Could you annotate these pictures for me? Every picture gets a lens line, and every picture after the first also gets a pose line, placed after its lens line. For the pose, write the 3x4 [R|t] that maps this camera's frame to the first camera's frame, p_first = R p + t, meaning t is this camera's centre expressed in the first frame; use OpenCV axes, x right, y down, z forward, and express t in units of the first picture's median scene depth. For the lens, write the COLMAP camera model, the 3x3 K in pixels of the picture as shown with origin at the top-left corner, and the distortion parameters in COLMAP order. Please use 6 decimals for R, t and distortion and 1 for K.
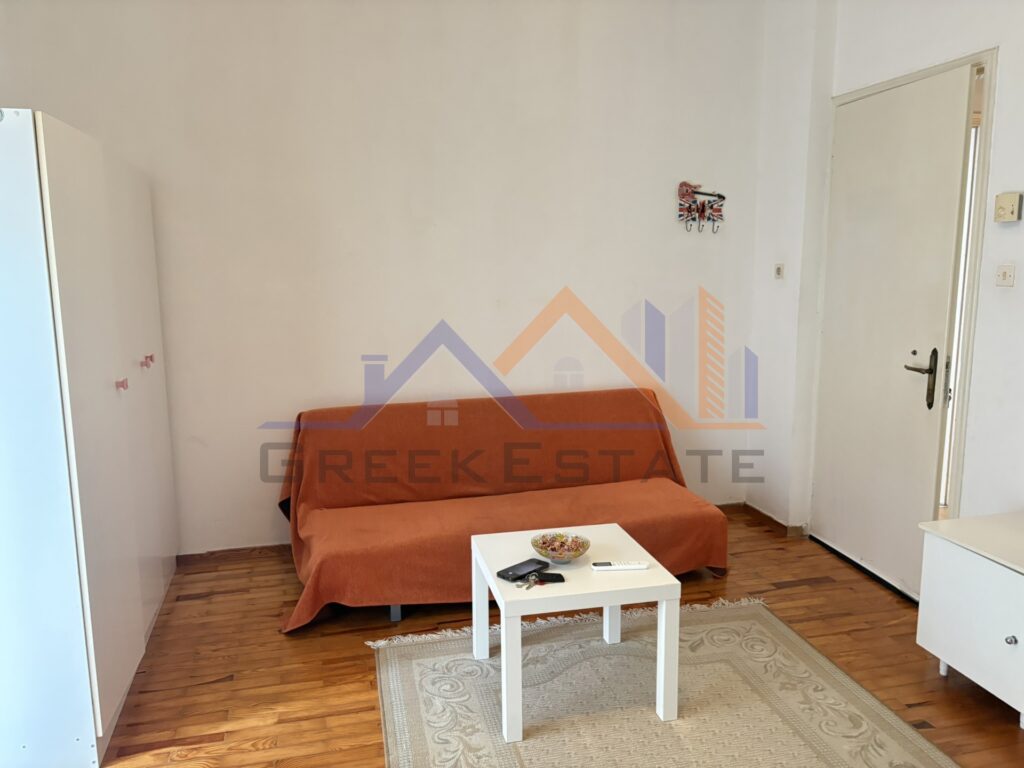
lens RADIAL K [[762.7, 0, 512.0], [0, 762.7, 384.0], [0, 0, 1]] dist [0.001700, -0.013919]
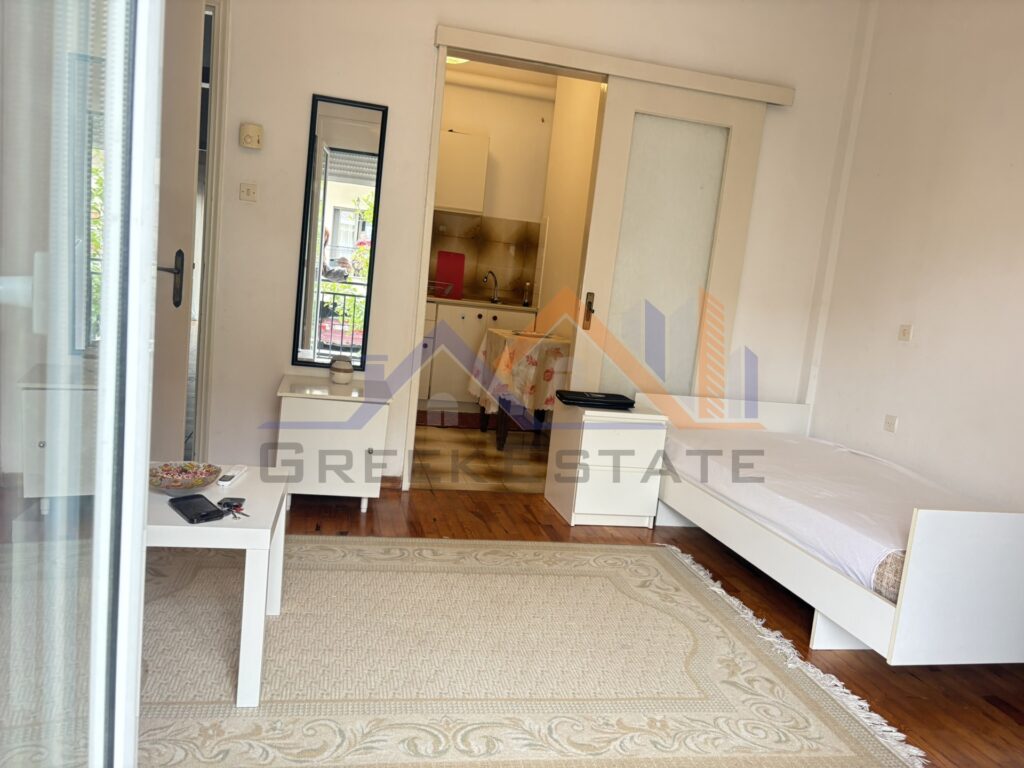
lens RADIAL K [[755.2, 0, 511.7], [0, 755.2, 392.0], [0, 0, 1]] dist [0.027987, -0.050962]
pose [[0.000436, -0.133637, 0.991030, -0.656445], [0.053781, 0.989599, 0.133421, 0.042678], [-0.998553, 0.053240, 0.007618, 0.620820]]
